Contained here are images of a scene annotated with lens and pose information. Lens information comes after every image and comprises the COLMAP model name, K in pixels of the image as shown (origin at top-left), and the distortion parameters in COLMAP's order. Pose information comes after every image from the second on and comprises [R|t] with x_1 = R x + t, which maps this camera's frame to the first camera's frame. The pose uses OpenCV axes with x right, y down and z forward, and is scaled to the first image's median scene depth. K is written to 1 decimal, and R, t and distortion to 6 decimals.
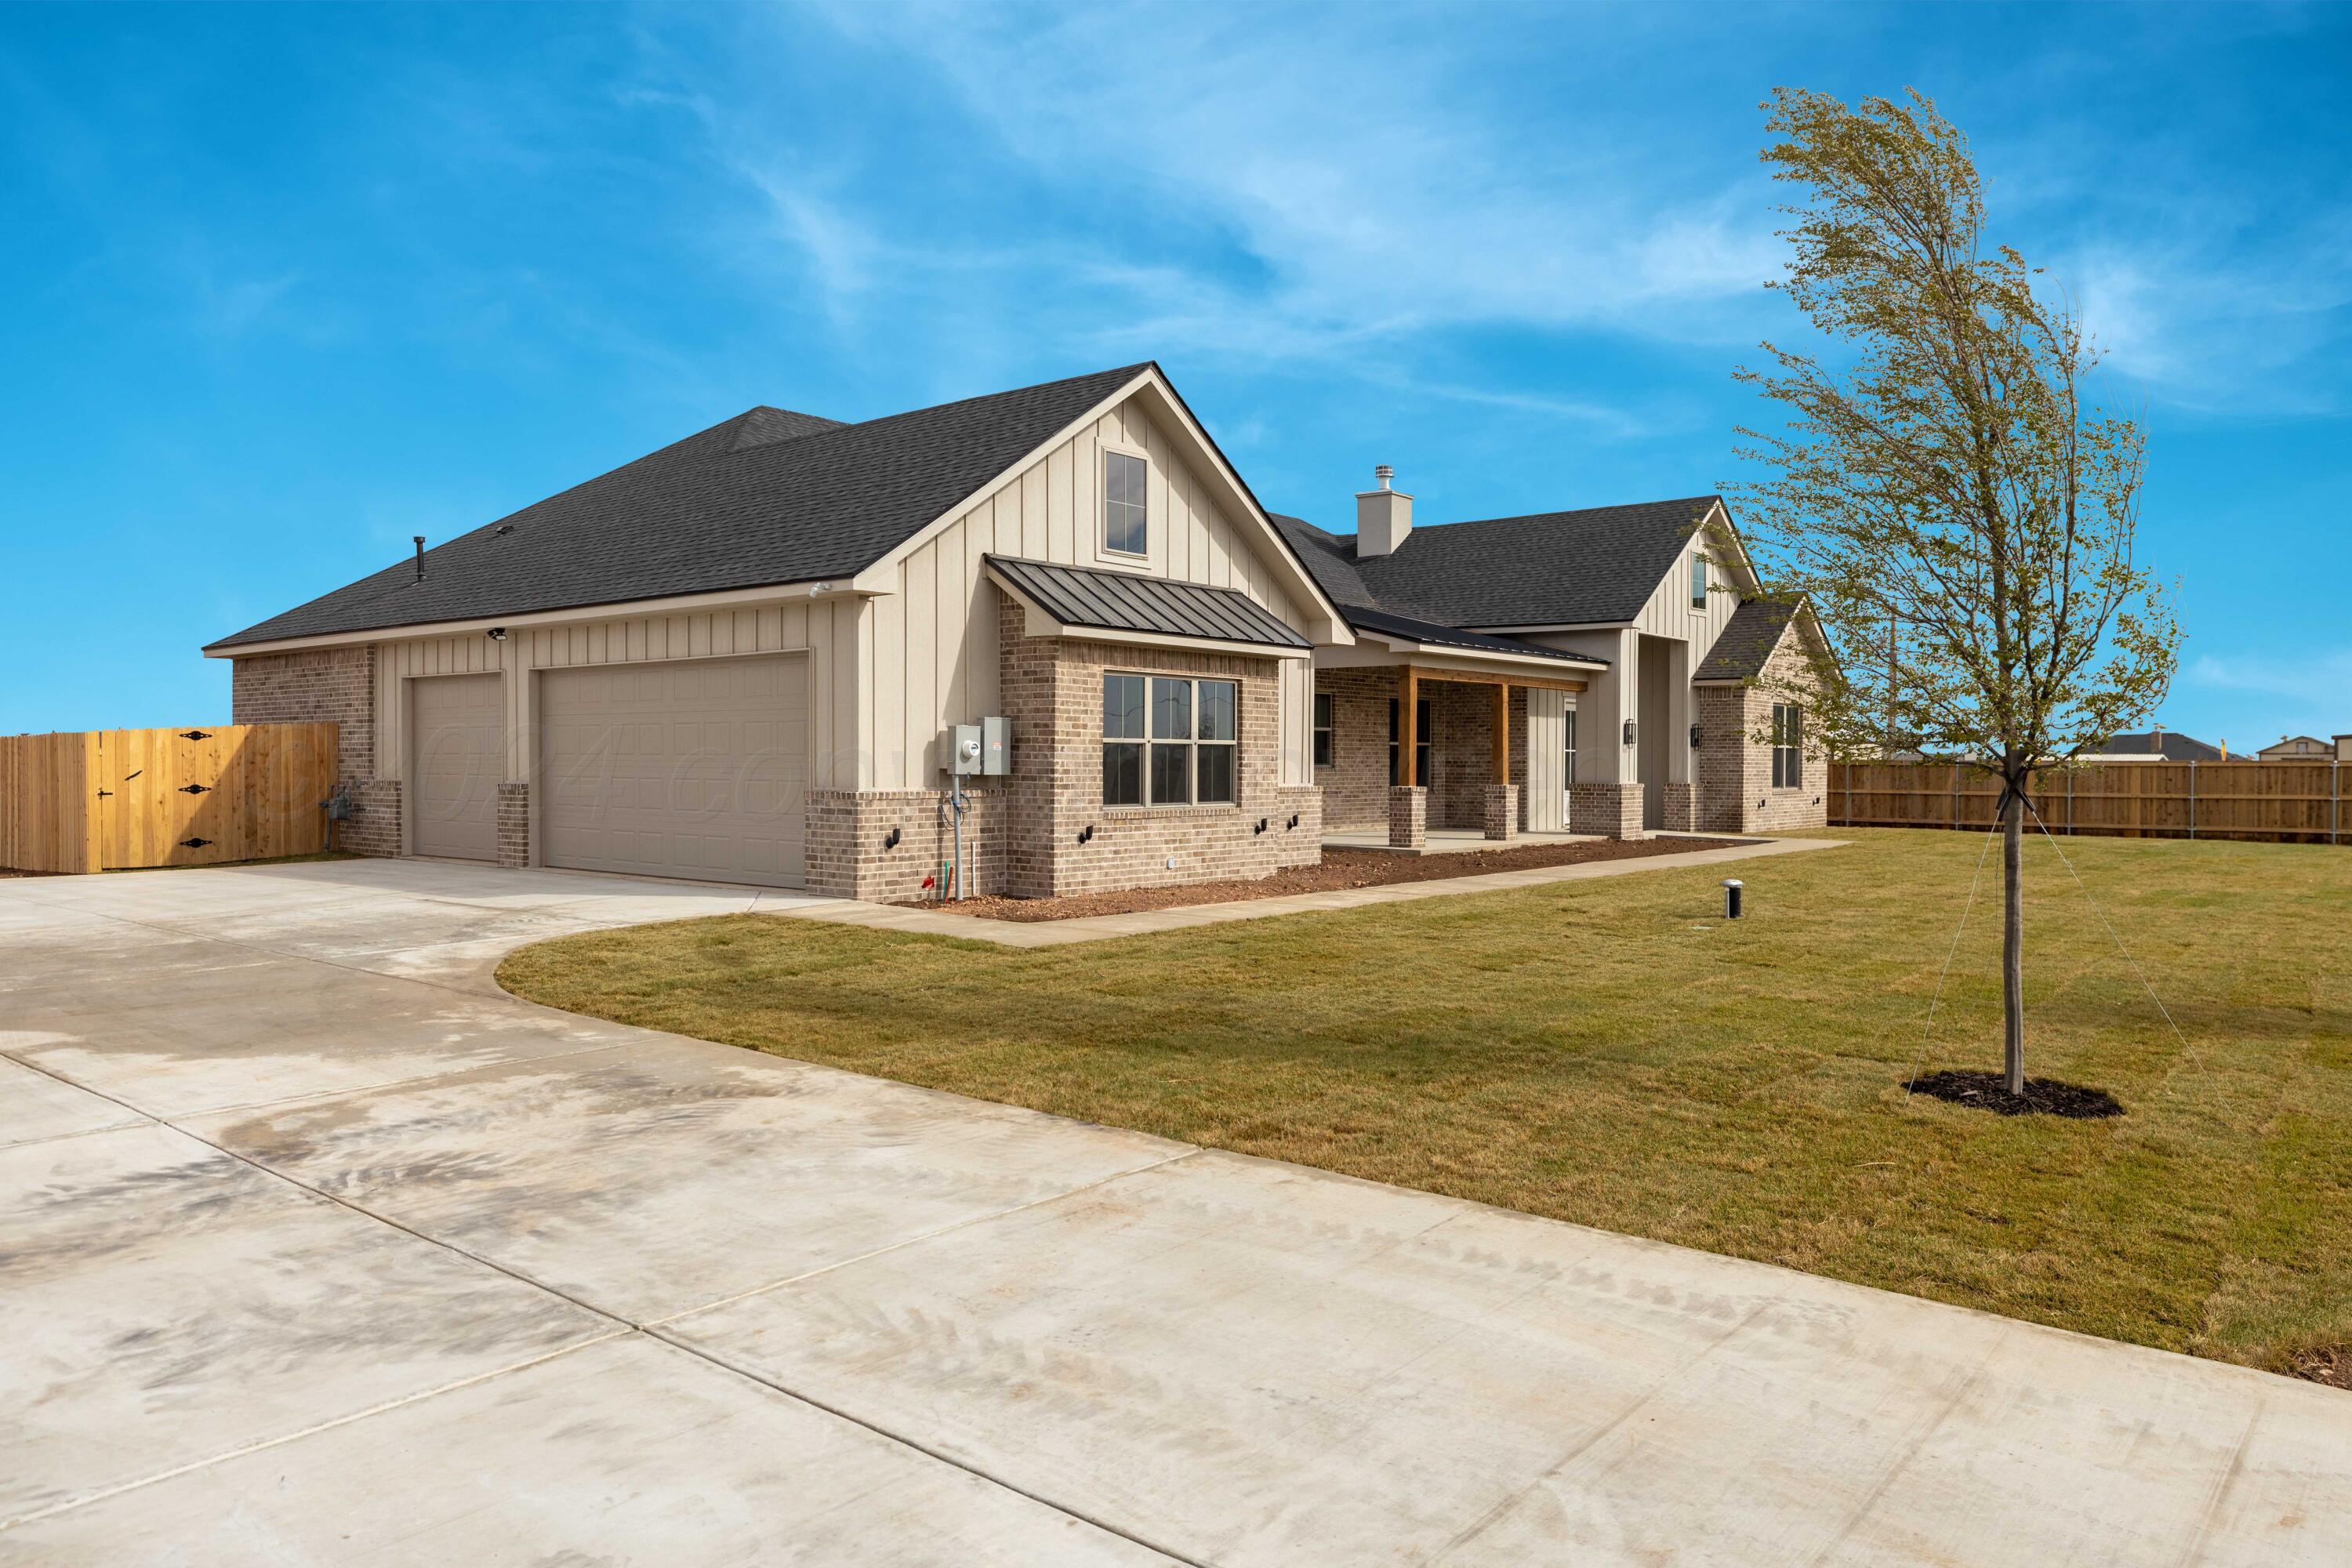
lens RADIAL K [[1526.7, 0, 1200.2], [0, 1526.7, 771.7], [0, 0, 1]] dist [0.023847, 0.001230]
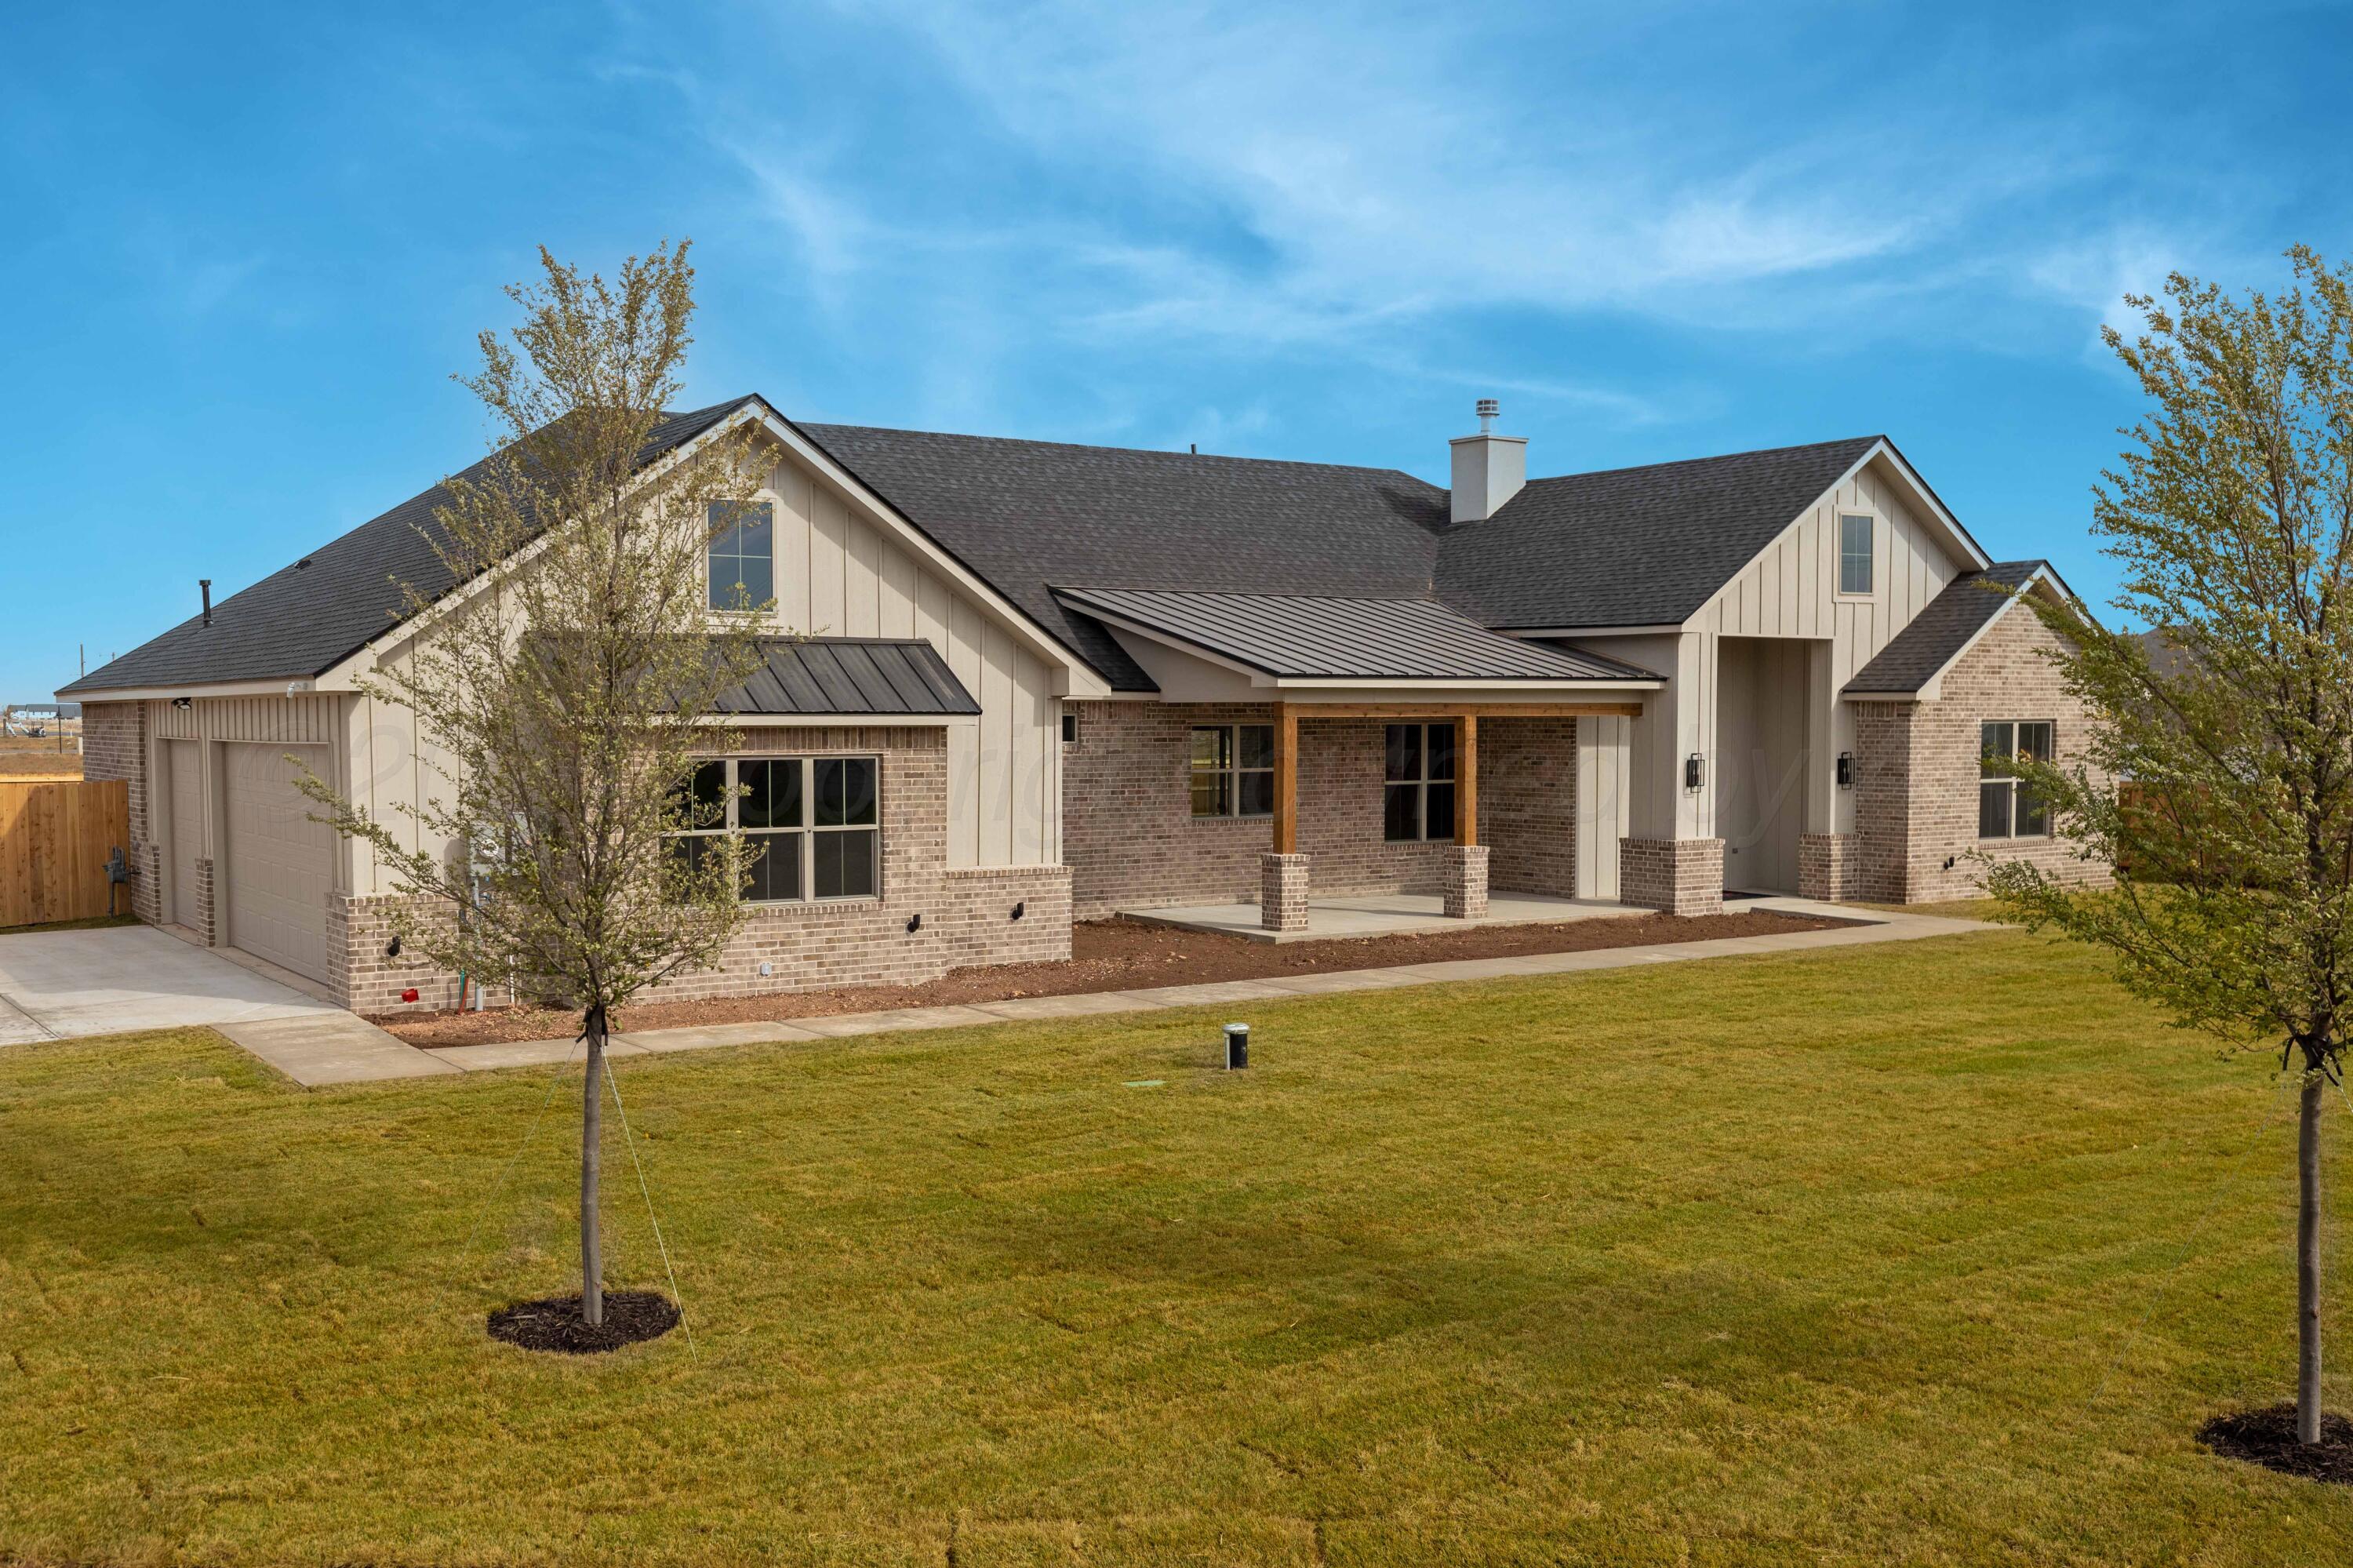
lens RADIAL K [[2097.9, 0, 1155.6], [0, 2097.9, 810.5], [0, 0, 1]] dist [0.009596, -0.002093]
pose [[0.958432, 0.008498, -0.285196, 0.445307], [0.002020, 0.999329, 0.036563, -0.062048], [0.285315, -0.035619, 0.957772, -0.076824]]
